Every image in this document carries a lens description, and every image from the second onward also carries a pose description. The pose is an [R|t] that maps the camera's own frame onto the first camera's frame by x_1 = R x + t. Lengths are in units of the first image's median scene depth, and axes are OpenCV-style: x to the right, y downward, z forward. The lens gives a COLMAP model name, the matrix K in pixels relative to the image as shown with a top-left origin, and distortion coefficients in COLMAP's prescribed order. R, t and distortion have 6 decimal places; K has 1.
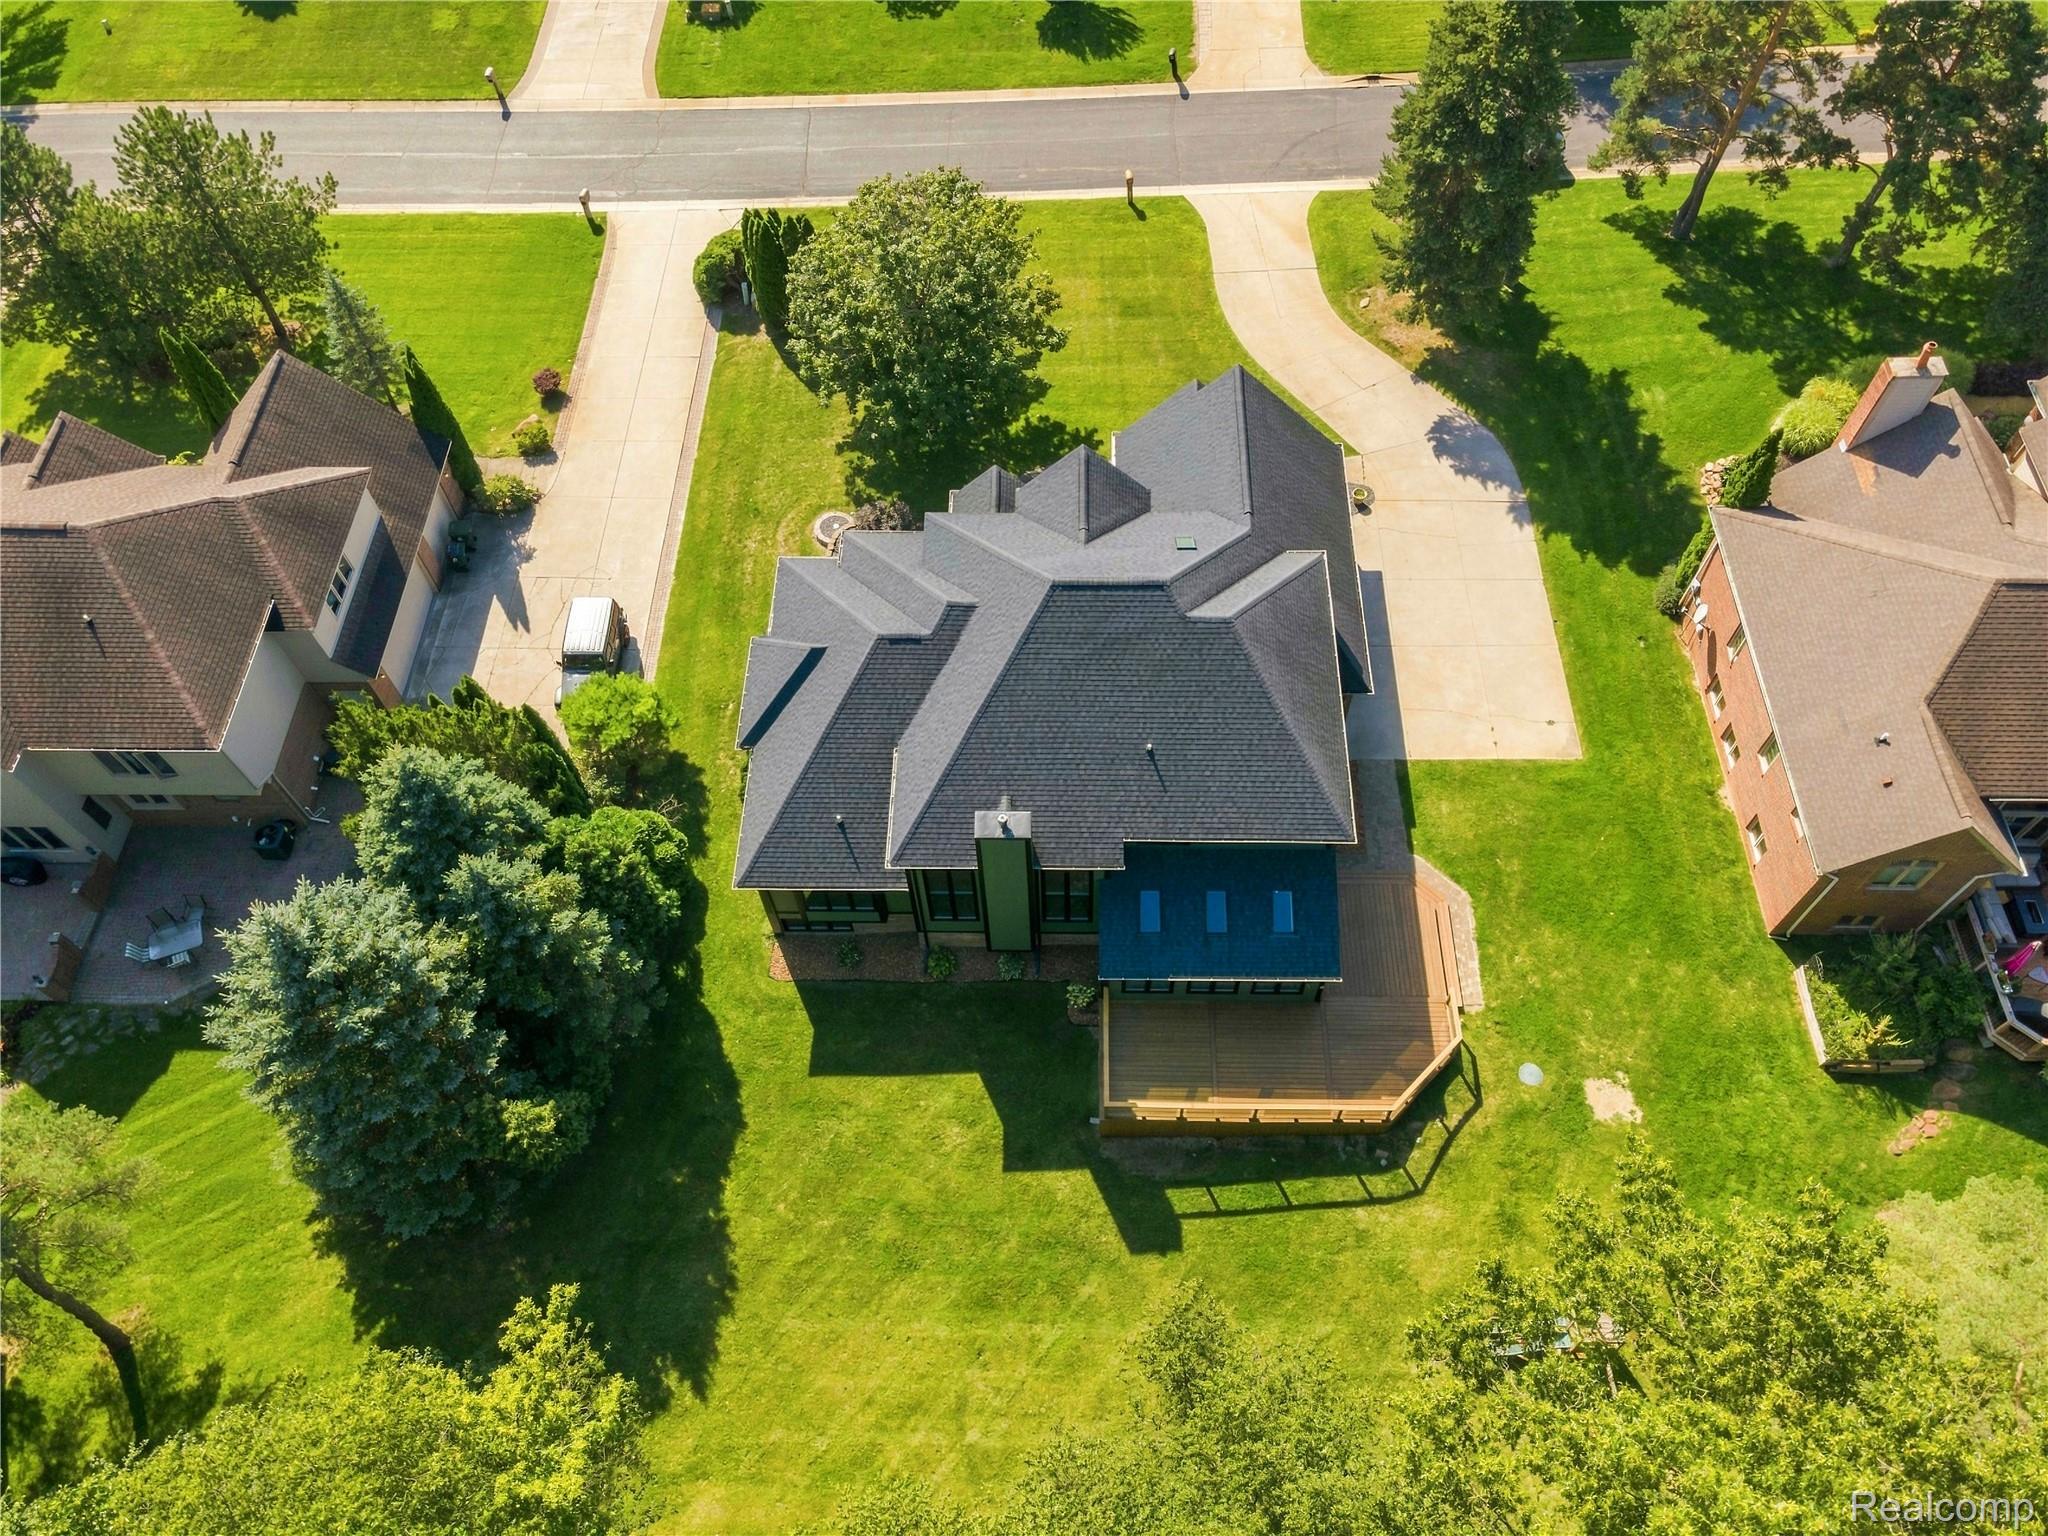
lens RADIAL K [[1483.1, 0, 1024.0], [0, 1483.1, 768.0], [0, 0, 1]] dist [0.030044, 0.001095]
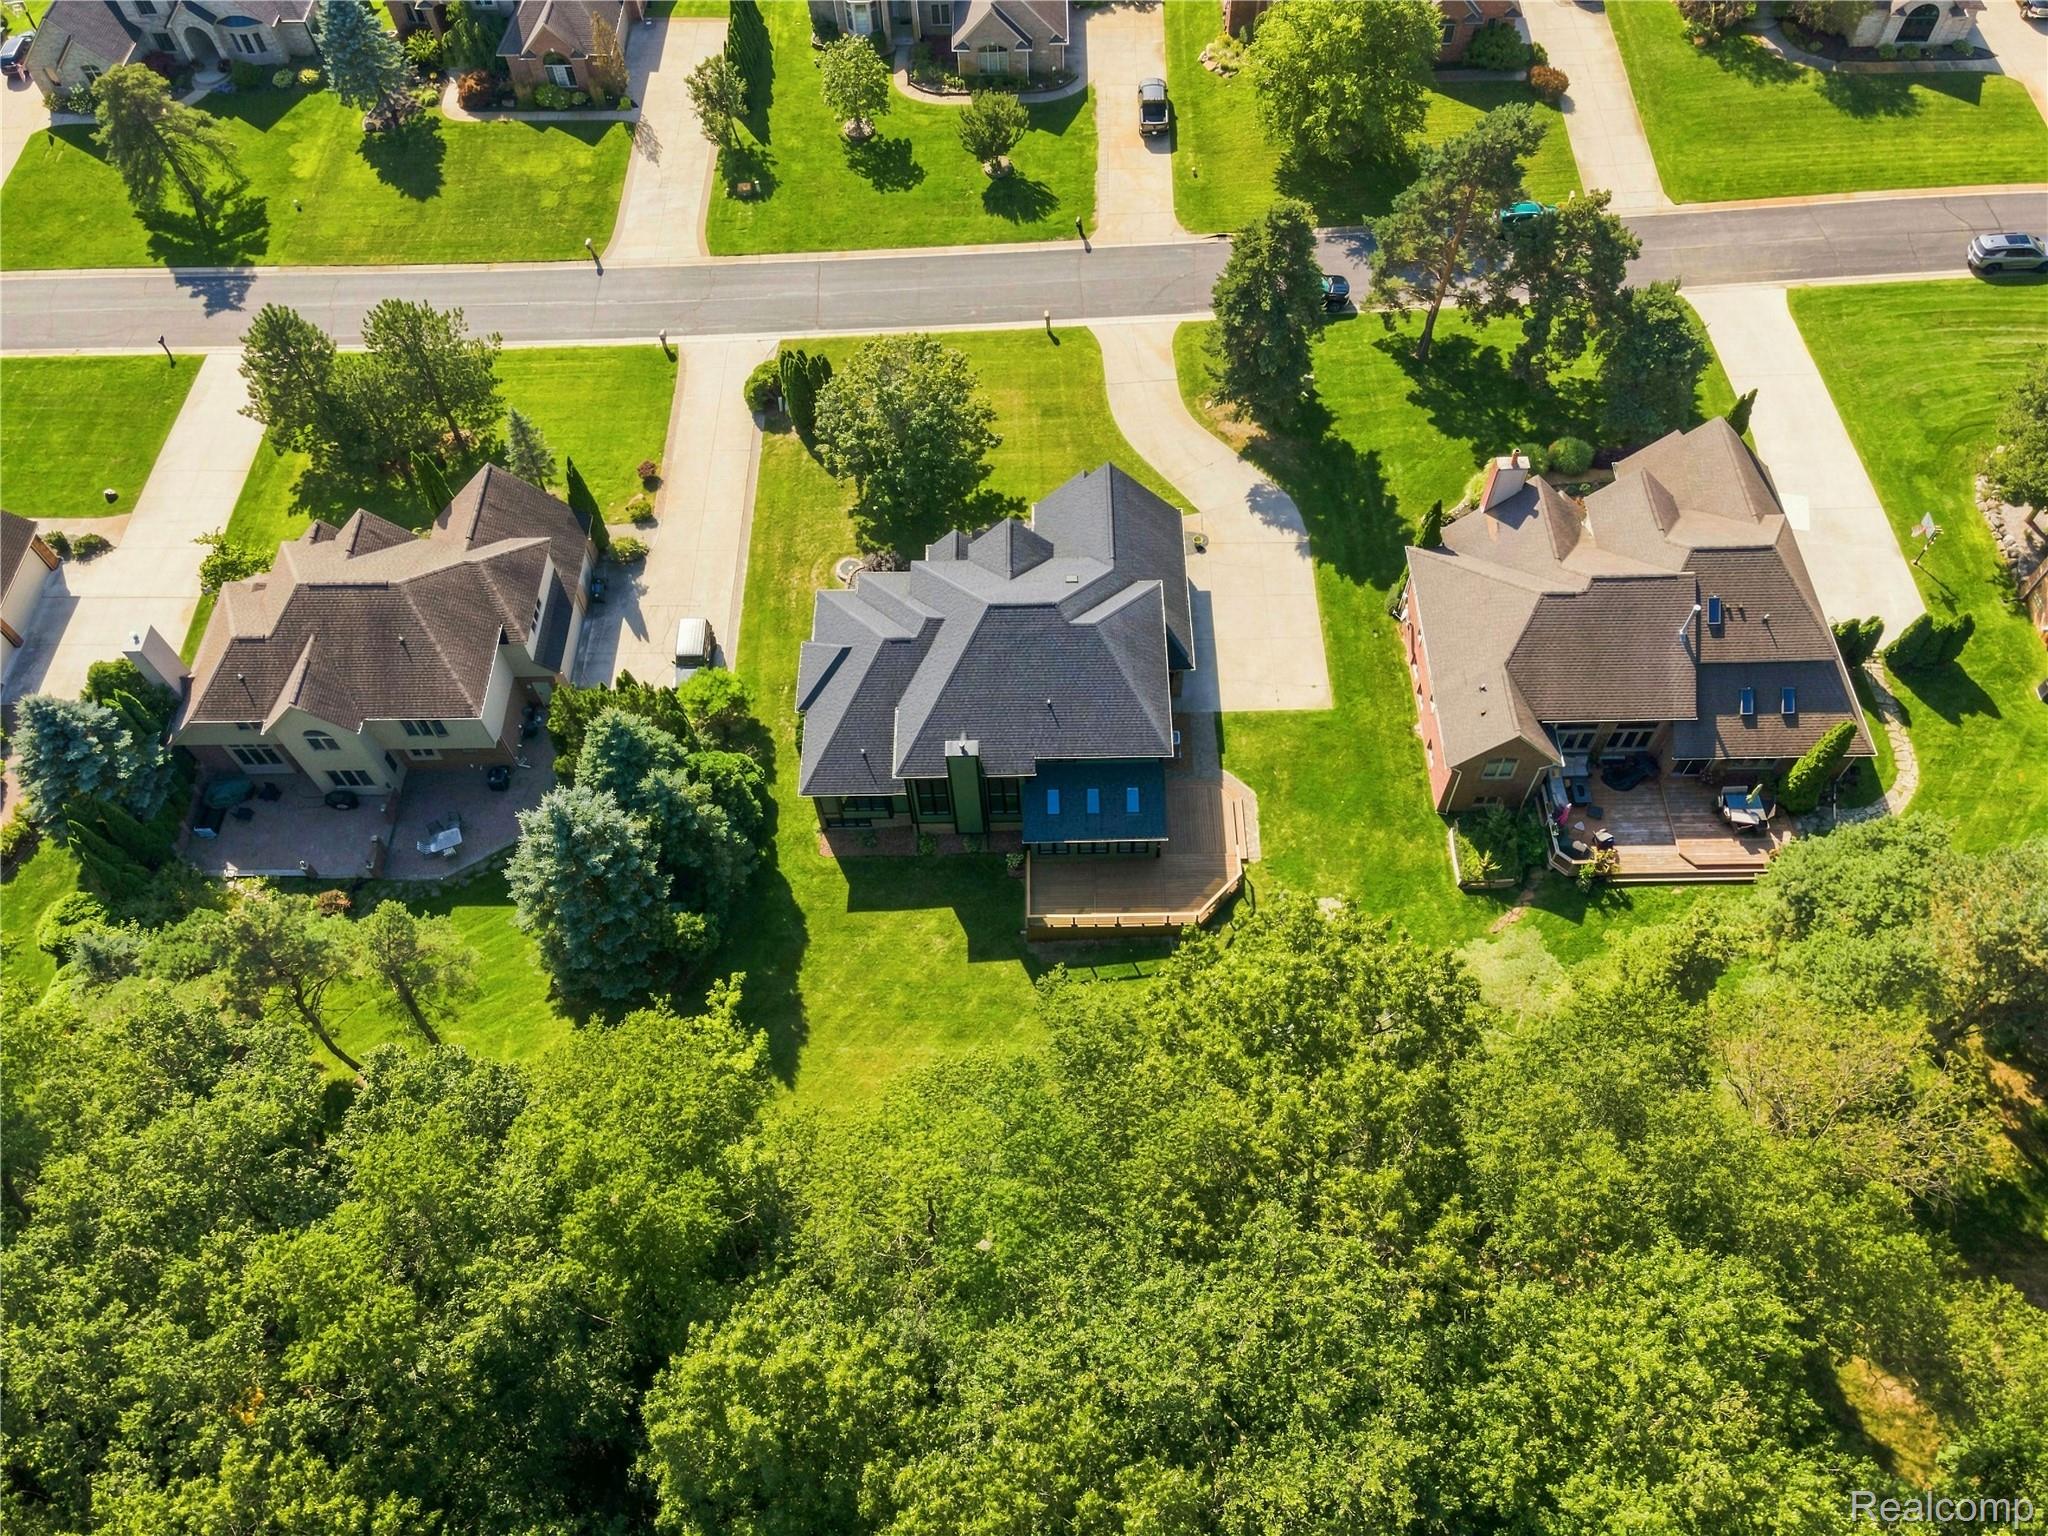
lens RADIAL K [[1483.1, 0, 1024.0], [0, 1483.1, 768.0], [0, 0, 1]] dist [0.030044, 0.001095]
pose [[0.999683, -0.022207, 0.011880, 0.029879], [0.022258, 0.999744, -0.004139, 0.057357], [-0.011785, 0.004402, 0.999921, -0.576312]]
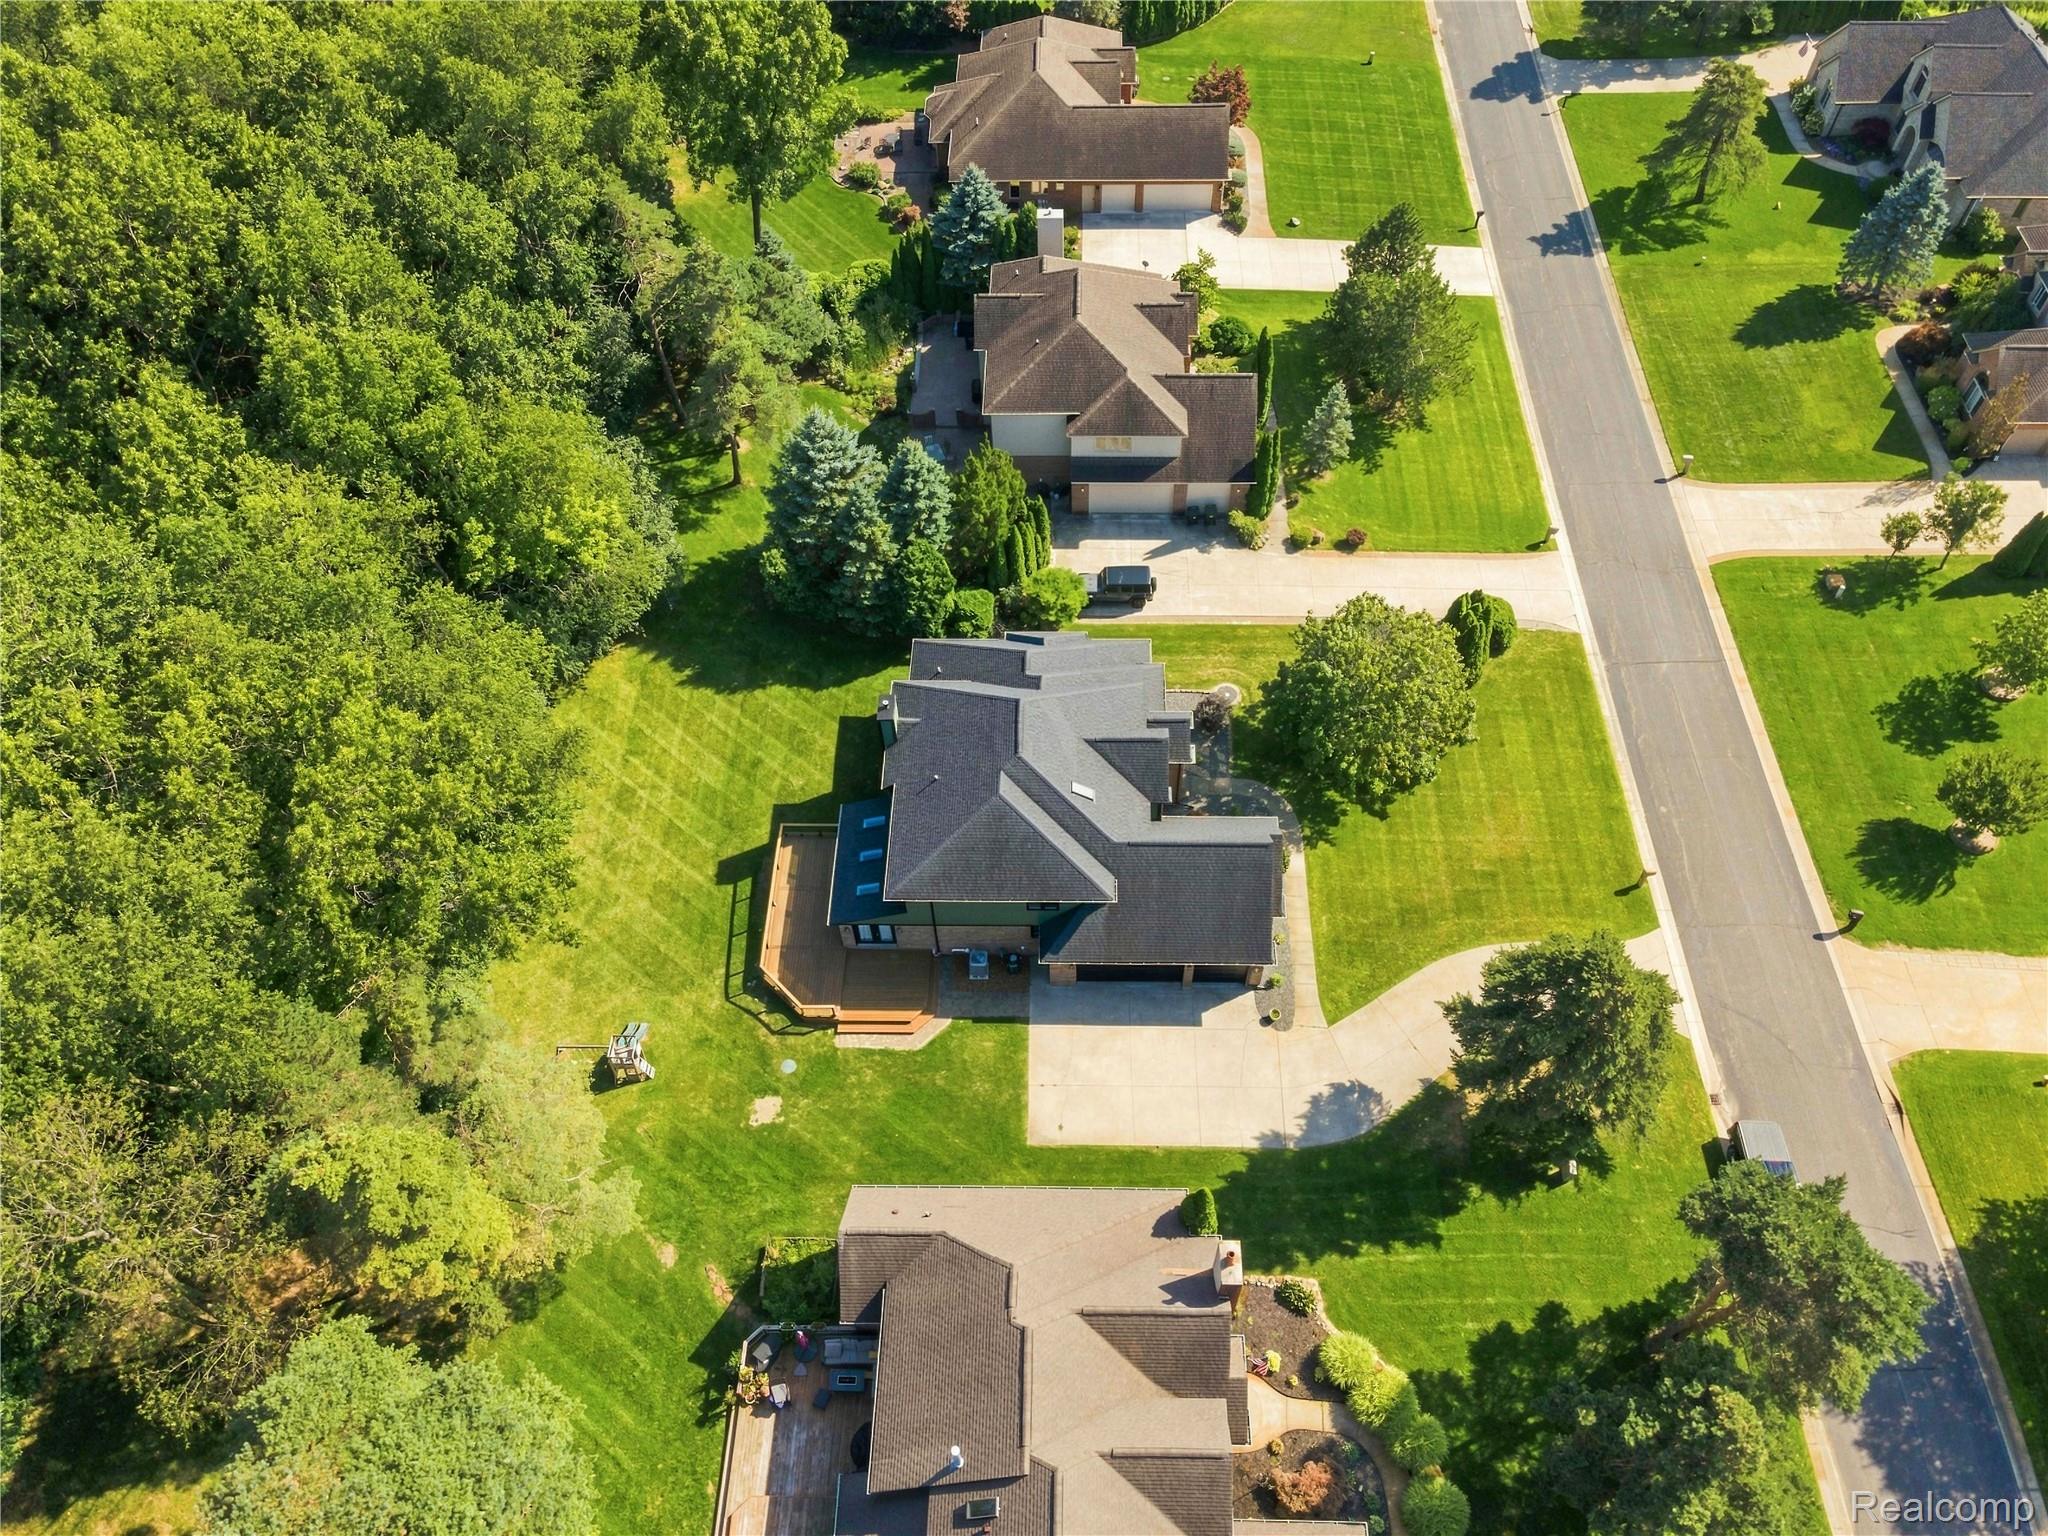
lens RADIAL K [[1479.9, 0, 1028.9], [0, 1479.9, 776.9], [0, 0, 1]] dist [0.005574, 0.071578]
pose [[0.000568, 0.826203, -0.563372, 0.871982], [-0.834823, 0.310538, 0.454573, -0.732180], [0.550518, 0.470057, 0.689910, -0.078088]]
